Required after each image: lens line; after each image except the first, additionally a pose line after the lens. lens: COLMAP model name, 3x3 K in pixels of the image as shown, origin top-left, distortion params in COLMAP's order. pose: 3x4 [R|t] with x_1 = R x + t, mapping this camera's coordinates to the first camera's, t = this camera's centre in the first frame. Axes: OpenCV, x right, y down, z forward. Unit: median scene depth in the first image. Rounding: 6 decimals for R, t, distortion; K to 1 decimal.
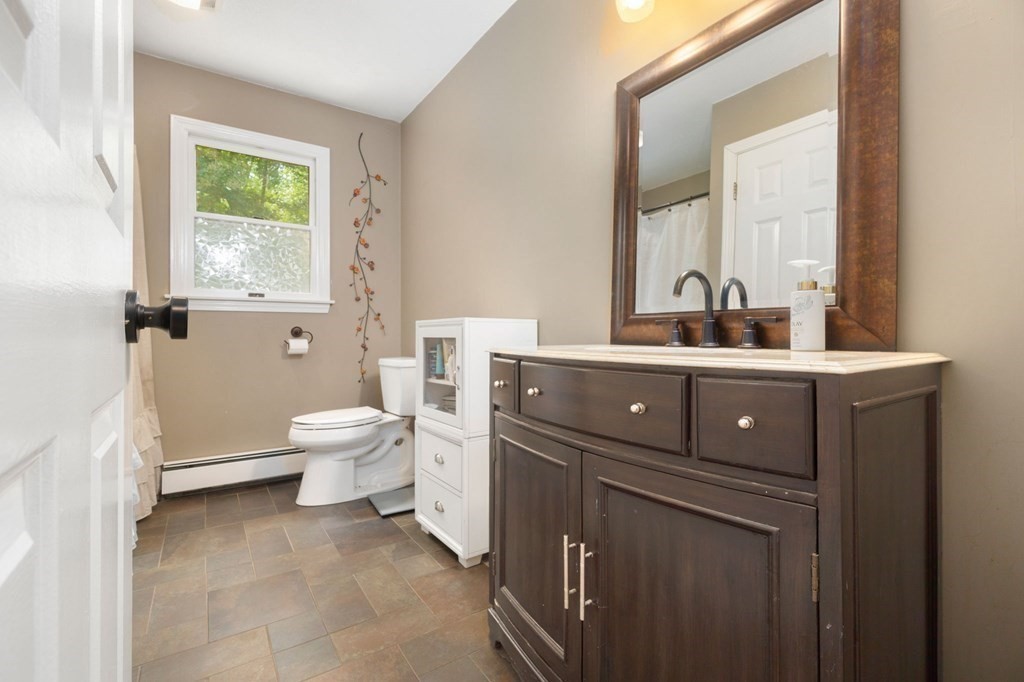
lens RADIAL K [[450.1, 0, 507.4], [0, 450.1, 337.1], [0, 0, 1]] dist [-0.002553, 0.002034]
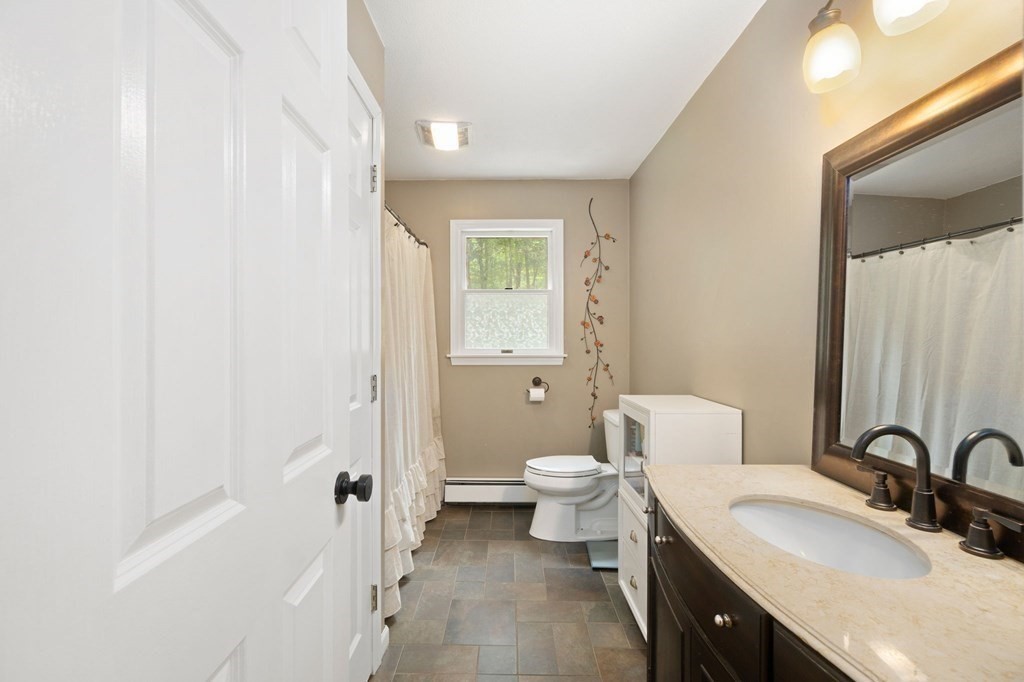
lens RADIAL K [[450.1, 0, 505.2], [0, 450.1, 342.3], [0, 0, 1]] dist [-0.002553, 0.002034]
pose [[0.822725, 0.008459, -0.568376, 0.147519], [-0.003560, 0.999946, 0.009729, -0.143301], [0.568428, -0.005981, 0.822711, -0.009963]]
